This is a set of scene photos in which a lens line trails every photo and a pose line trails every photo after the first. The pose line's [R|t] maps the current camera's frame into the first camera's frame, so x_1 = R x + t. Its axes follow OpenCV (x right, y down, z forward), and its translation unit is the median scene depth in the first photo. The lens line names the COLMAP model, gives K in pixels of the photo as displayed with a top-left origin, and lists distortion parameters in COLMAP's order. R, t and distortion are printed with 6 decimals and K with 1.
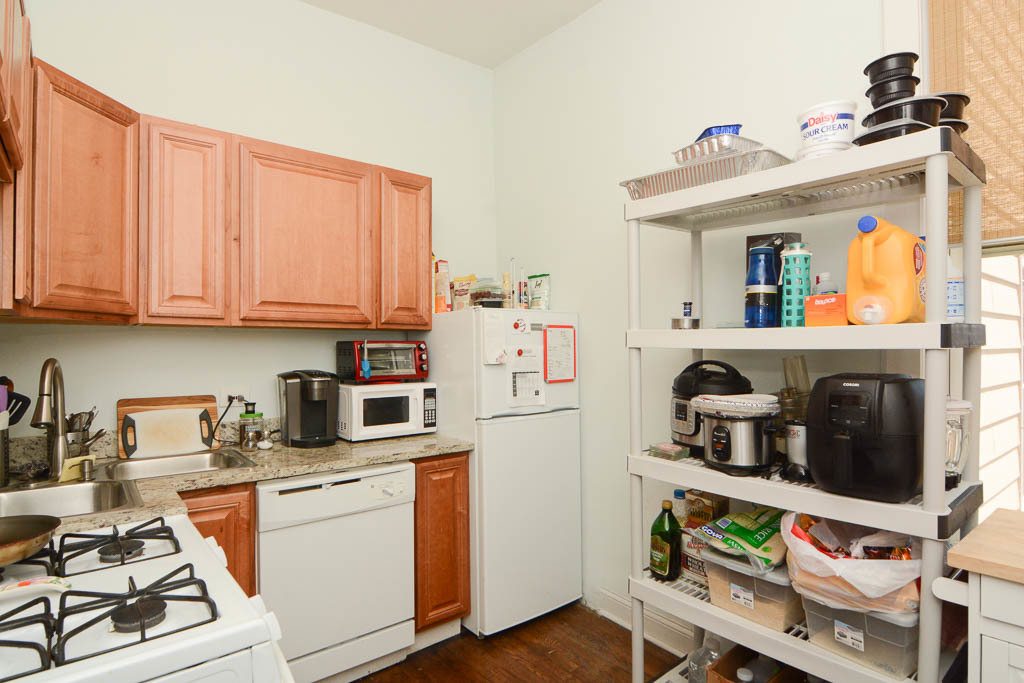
lens RADIAL K [[537.9, 0, 512.0], [0, 537.9, 341.5], [0, 0, 1]] dist [0.001819, -0.016969]
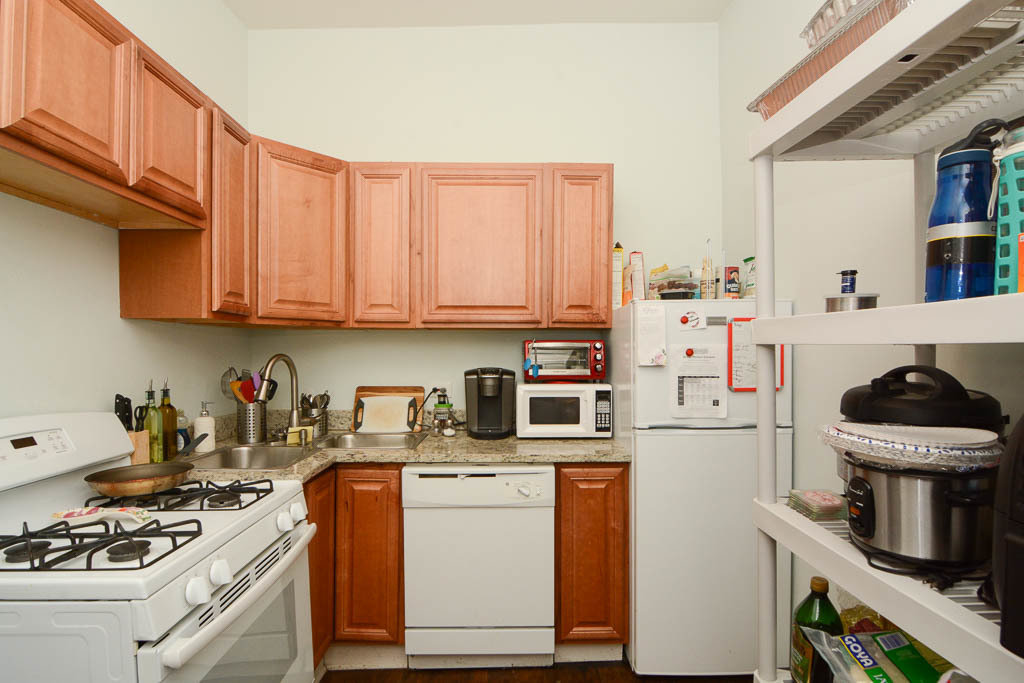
lens RADIAL K [[506.0, 0, 515.1], [0, 506.0, 355.5], [0, 0, 1]] dist [-0.006712, -0.001147]
pose [[0.790574, 0.008488, -0.612308, 0.307526], [0.004659, 0.999792, 0.019875, 0.009424], [0.612349, -0.018565, 0.790370, 0.247182]]
